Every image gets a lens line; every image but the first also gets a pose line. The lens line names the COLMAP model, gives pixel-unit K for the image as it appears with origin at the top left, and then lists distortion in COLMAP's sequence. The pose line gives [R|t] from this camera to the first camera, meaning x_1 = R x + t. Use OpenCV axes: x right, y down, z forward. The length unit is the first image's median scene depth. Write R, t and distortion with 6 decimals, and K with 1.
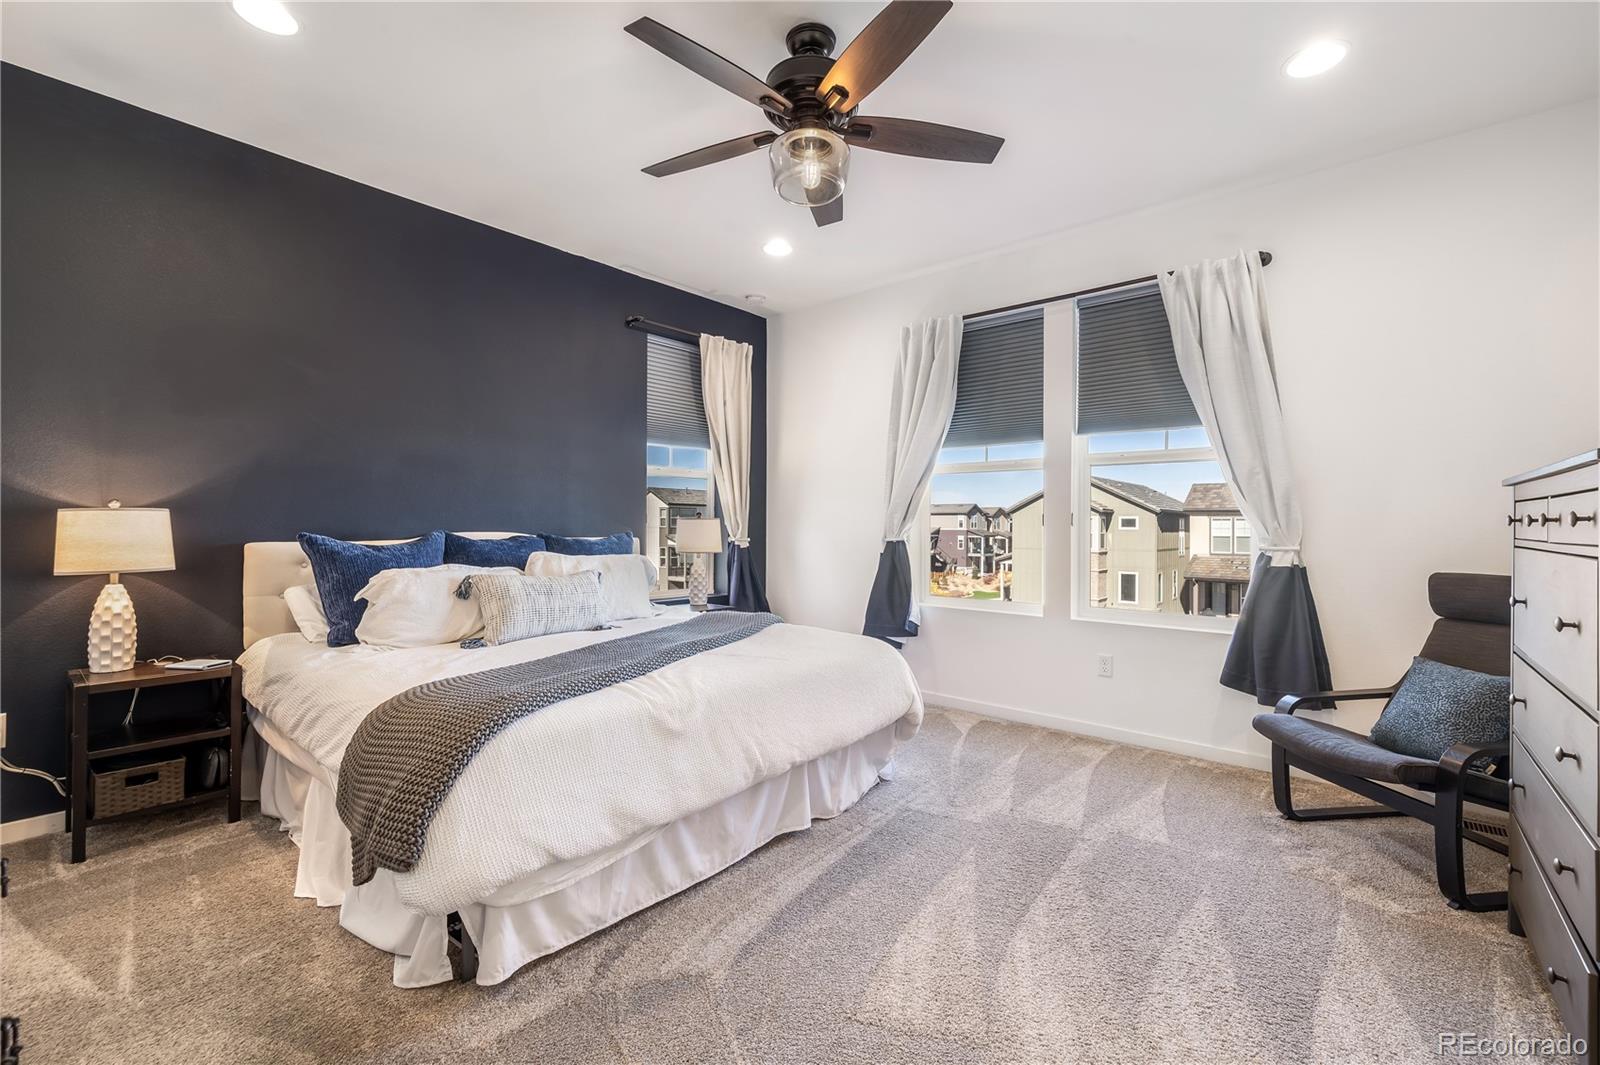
lens RADIAL K [[678.3, 0, 804.0], [0, 678.3, 524.6], [0, 0, 1]] dist [-0.001112, 0.000193]
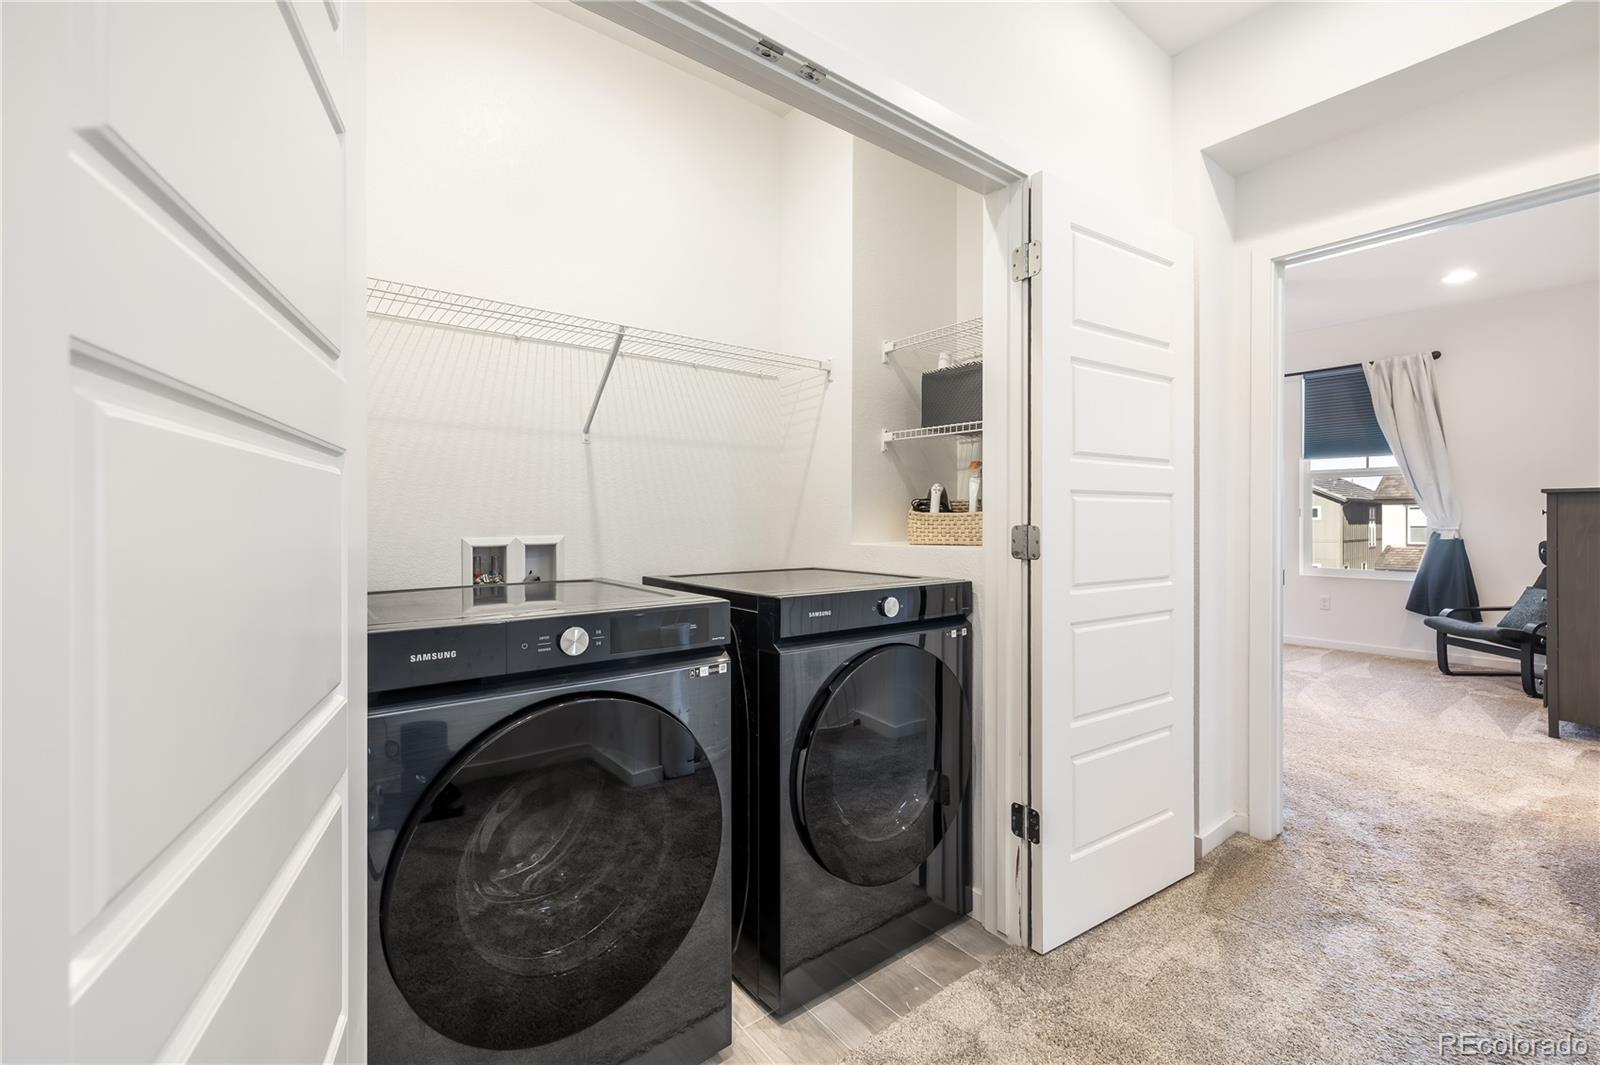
lens RADIAL K [[678.3, 0, 804.0], [0, 678.3, 524.6], [0, 0, 1]] dist [-0.001112, 0.000193]
pose [[0.982267, -0.004397, -0.187434, -0.493780], [0.006374, 0.999930, 0.009947, -0.001069], [0.187378, -0.010965, 0.982227, -0.858198]]
